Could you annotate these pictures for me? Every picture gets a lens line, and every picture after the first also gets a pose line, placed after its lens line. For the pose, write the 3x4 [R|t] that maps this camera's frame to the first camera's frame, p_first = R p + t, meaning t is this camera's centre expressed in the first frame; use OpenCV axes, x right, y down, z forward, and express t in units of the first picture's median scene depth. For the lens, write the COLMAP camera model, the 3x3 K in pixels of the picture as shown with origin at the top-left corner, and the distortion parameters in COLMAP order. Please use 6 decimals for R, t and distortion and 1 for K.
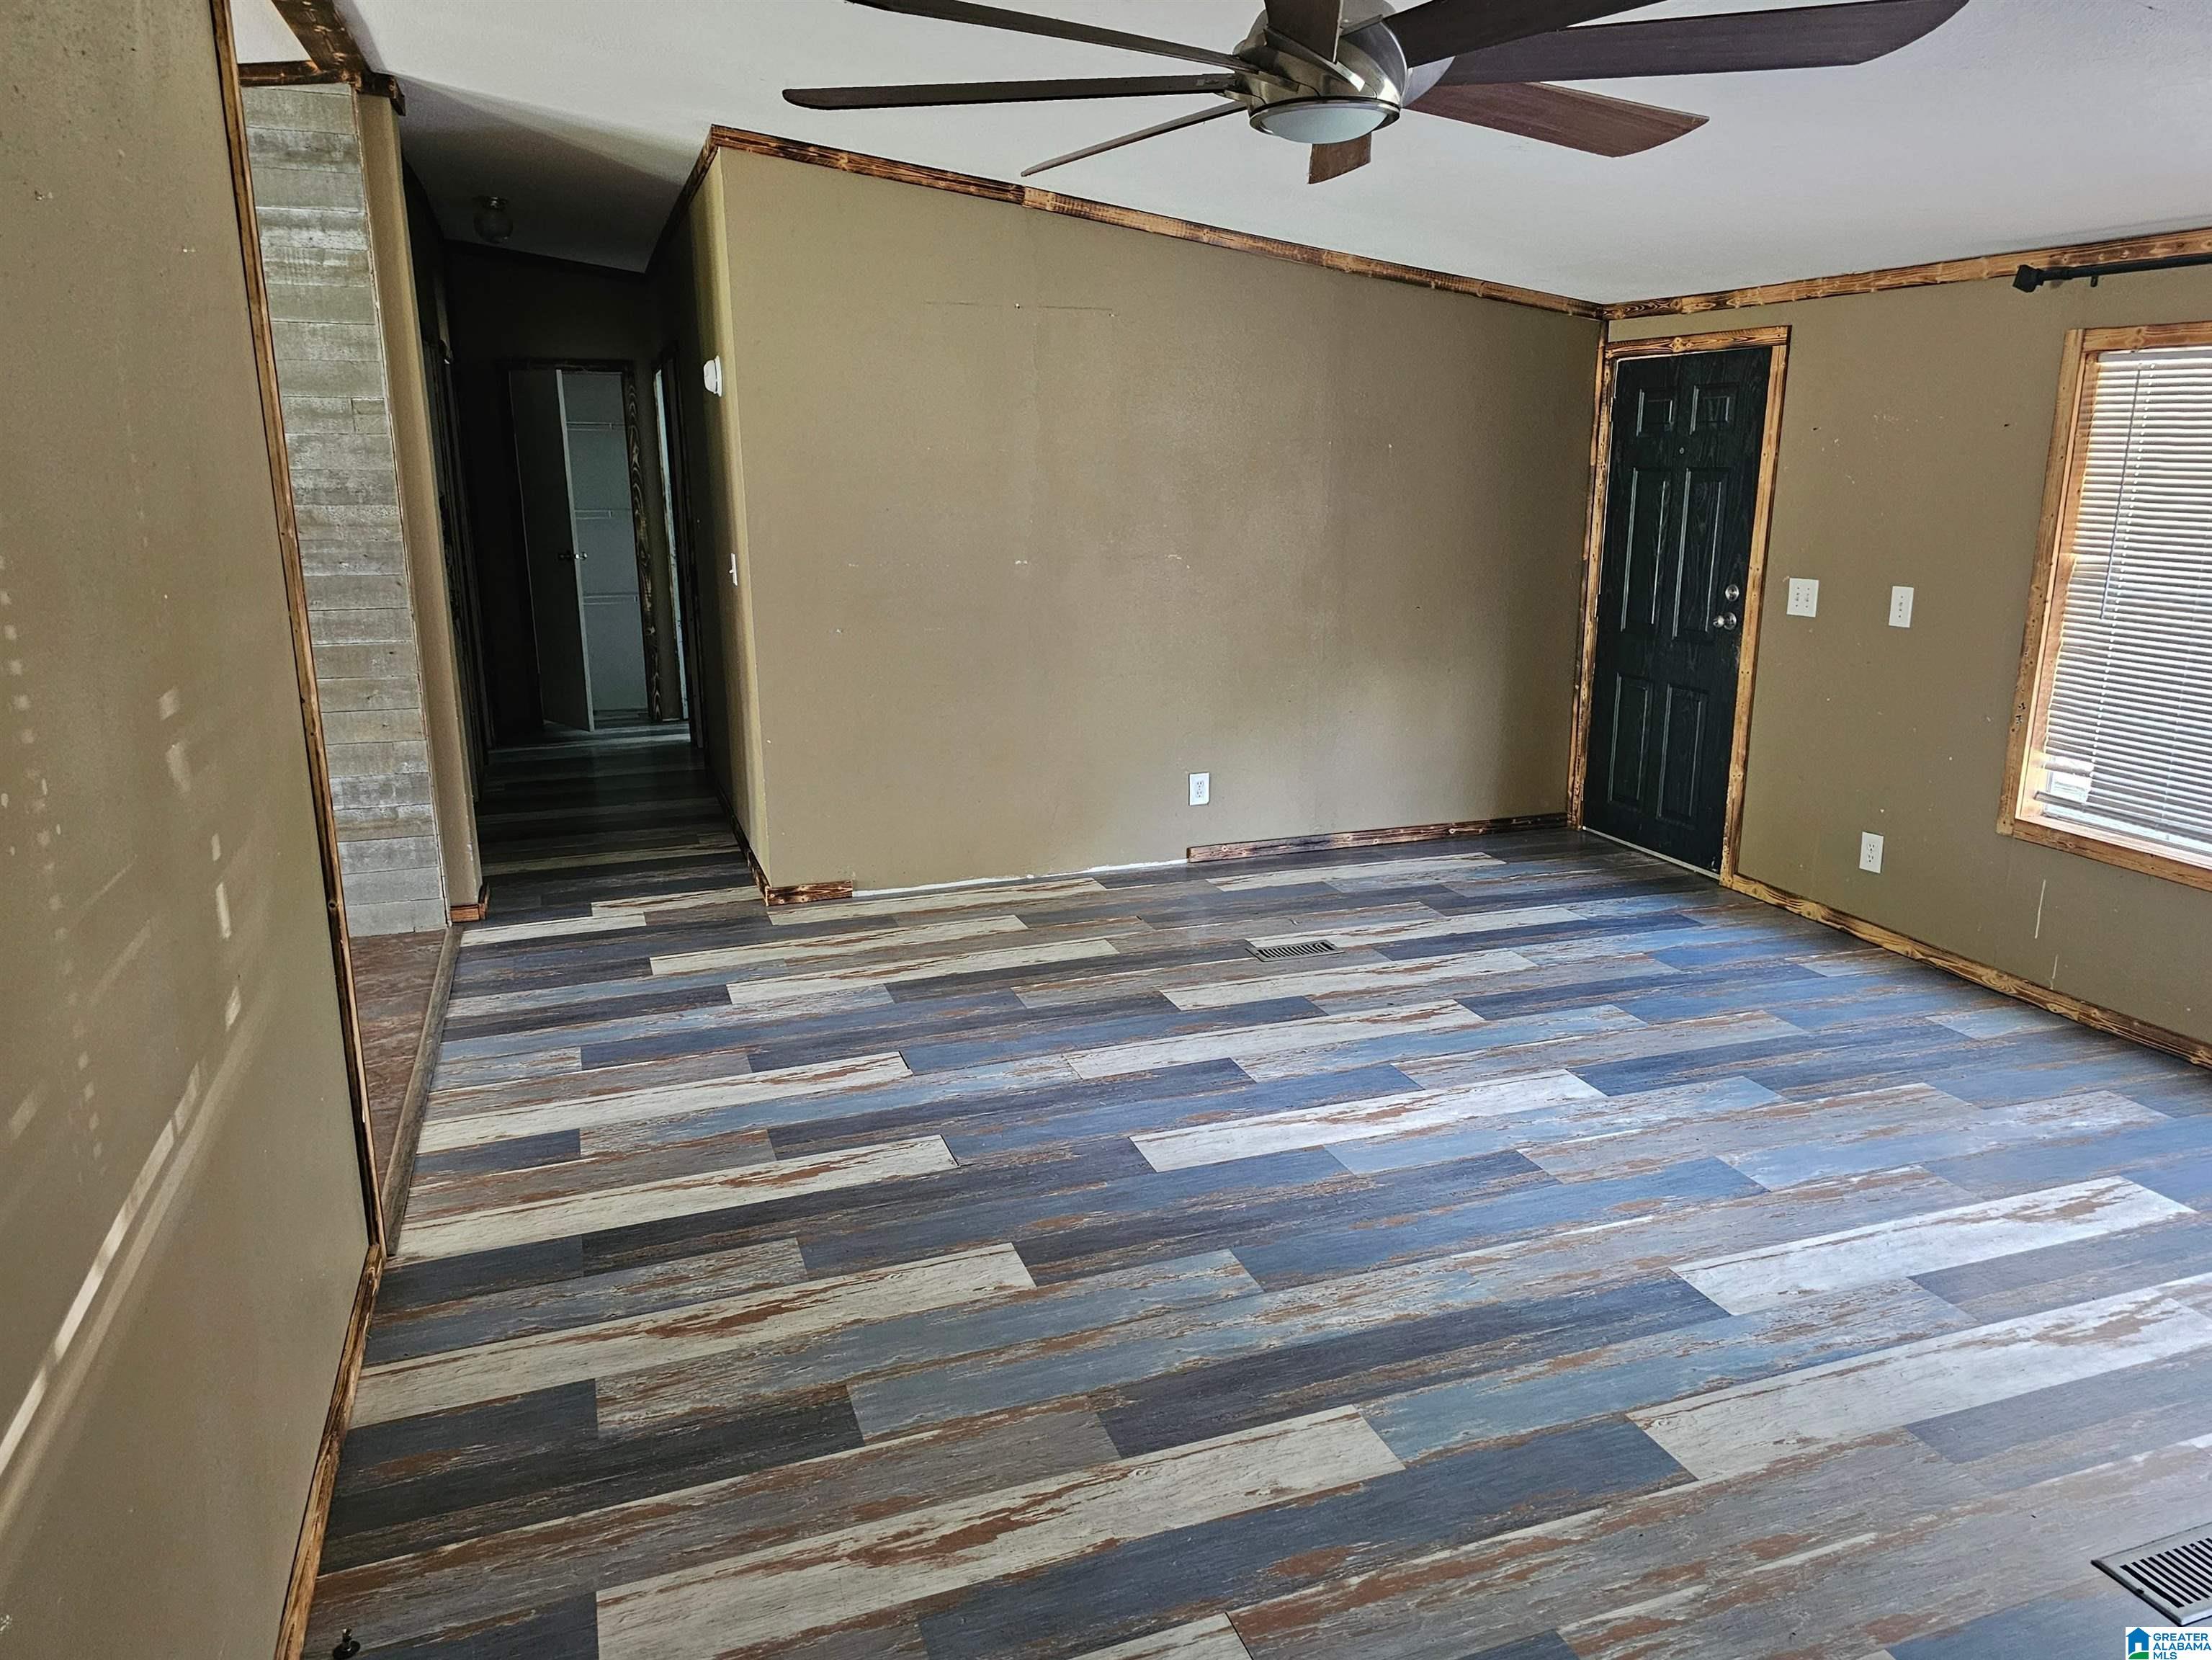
lens RADIAL K [[1554.0, 0, 1143.9], [0, 1554.0, 805.9], [0, 0, 1]] dist [0.100317, -0.070206]
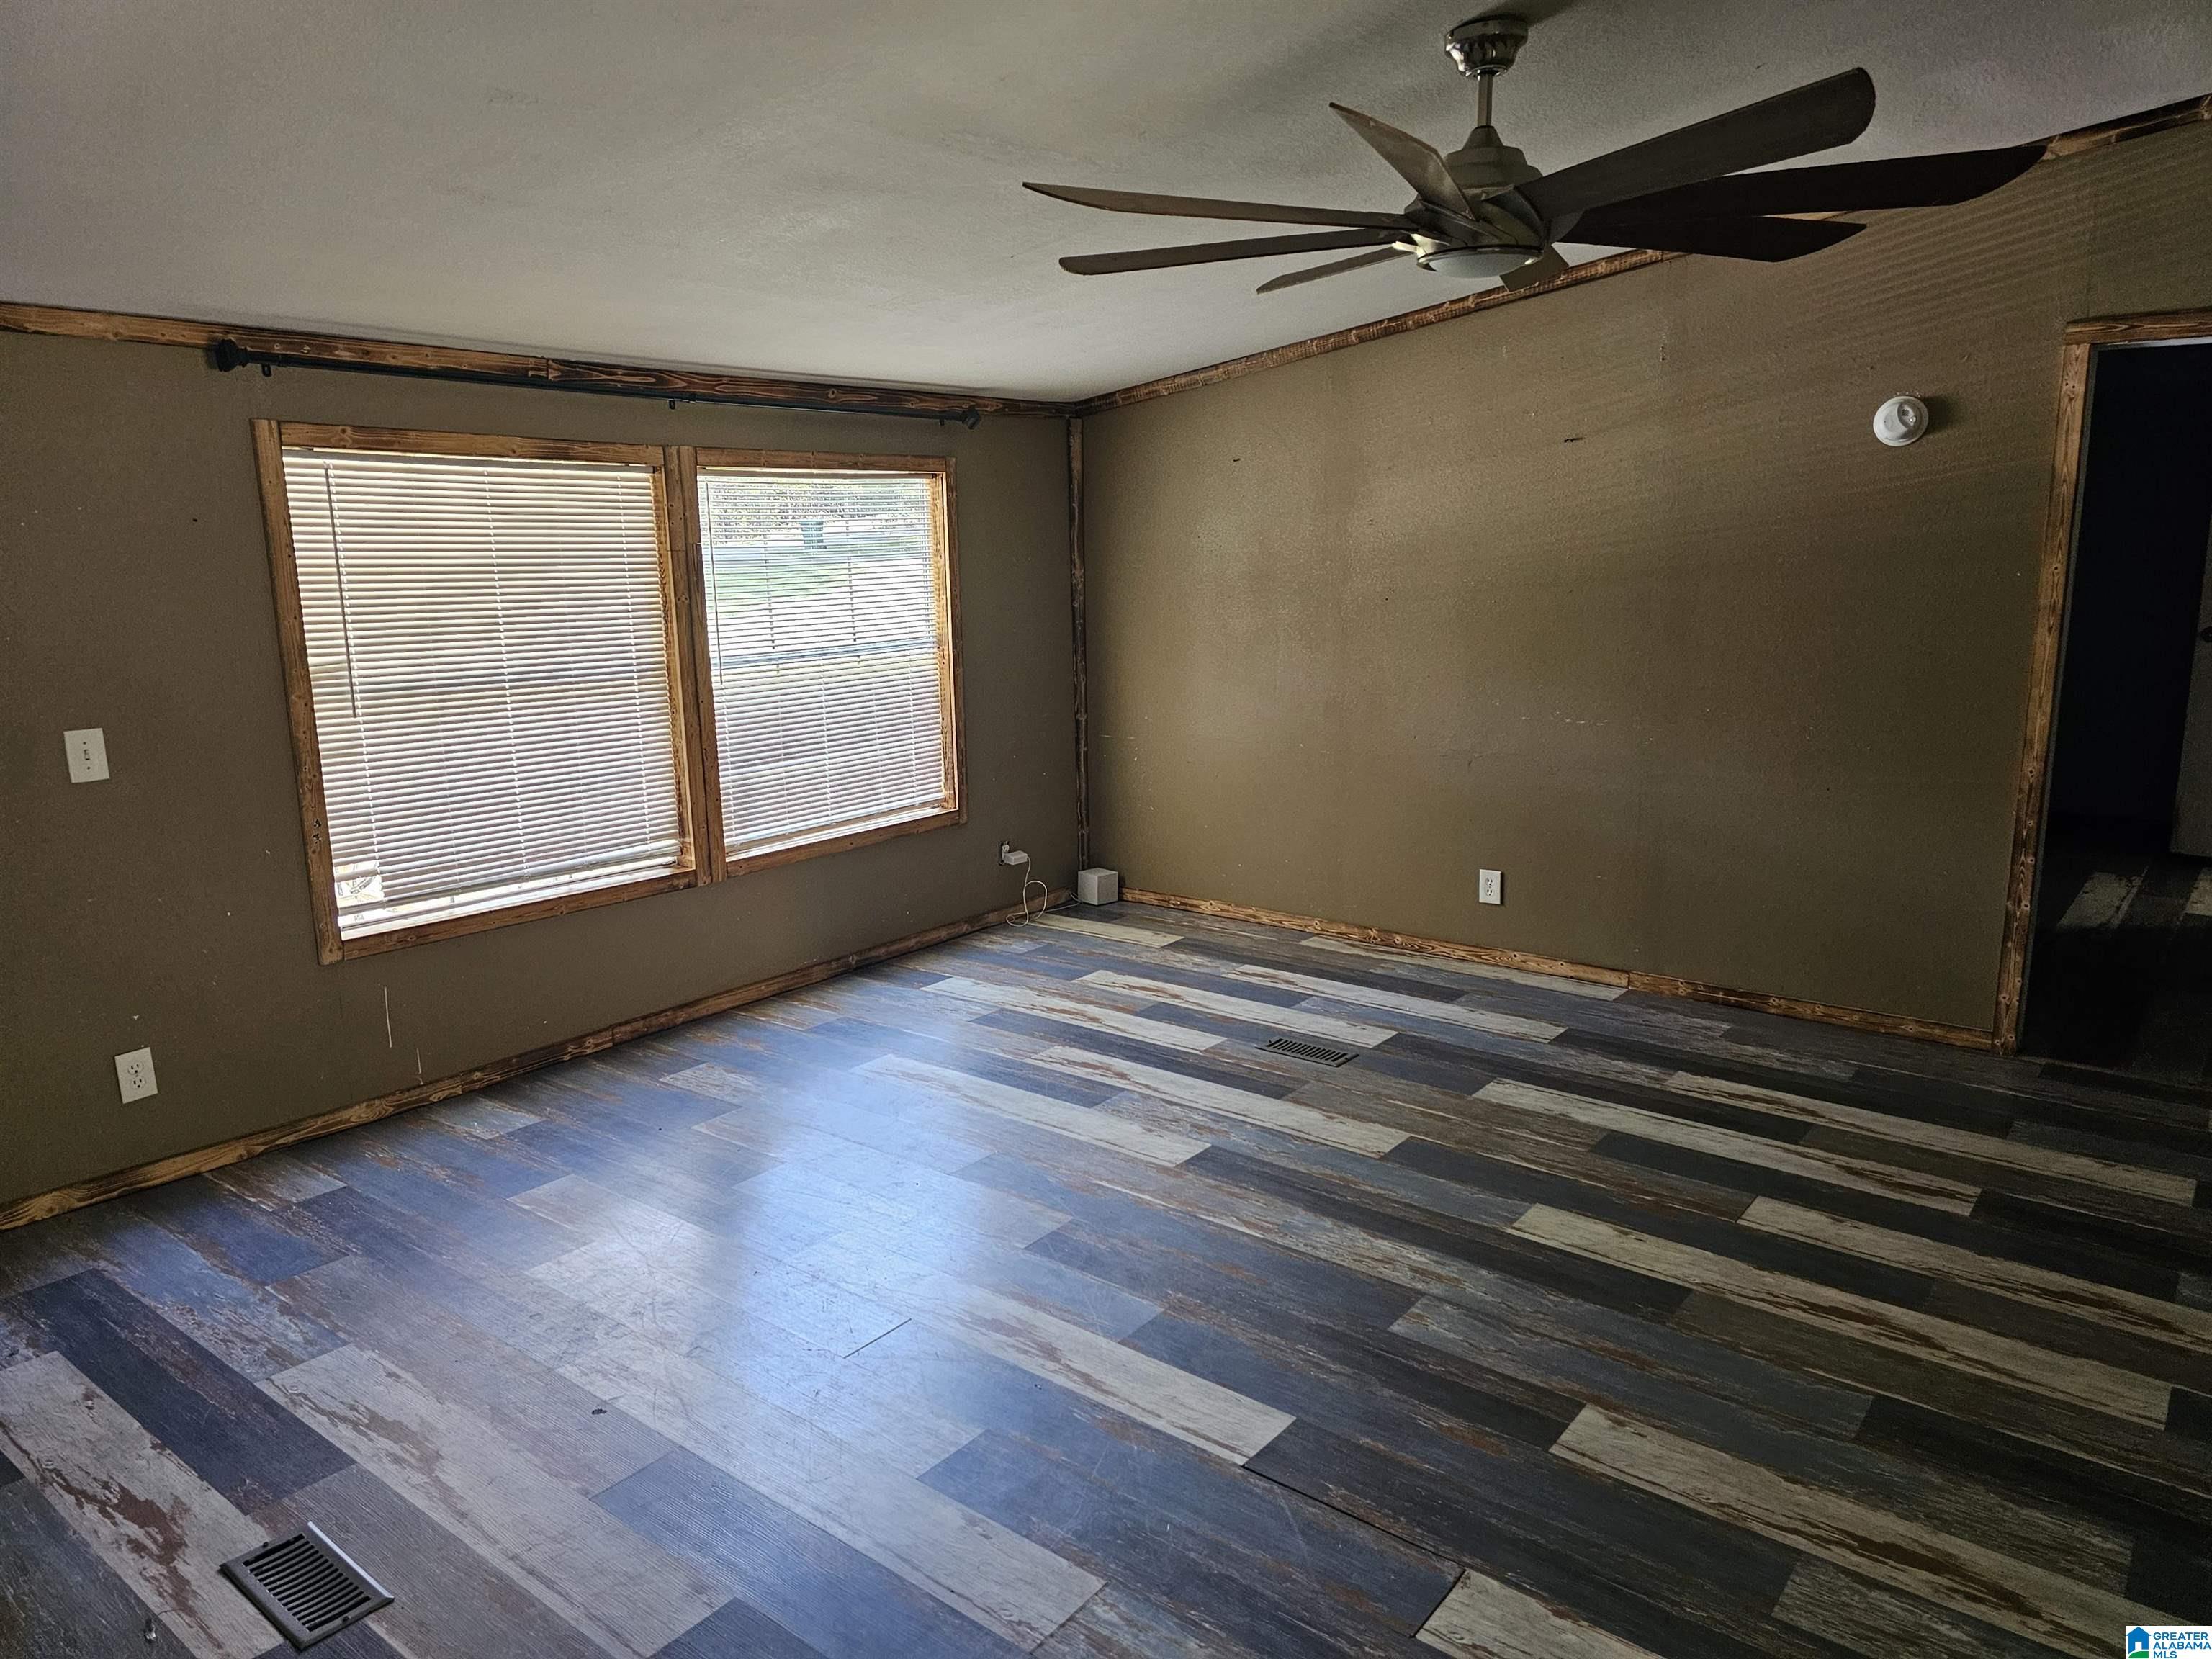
lens RADIAL K [[1463.1, 0, 1106.0], [0, 1463.1, 829.5], [0, 0, 1]] dist [0.036533, -0.029552]
pose [[-0.511294, -0.155905, 0.845146, -0.429141], [0.208407, 0.931561, 0.297928, -0.233514], [-0.833753, 0.328463, -0.443810, 1.067038]]
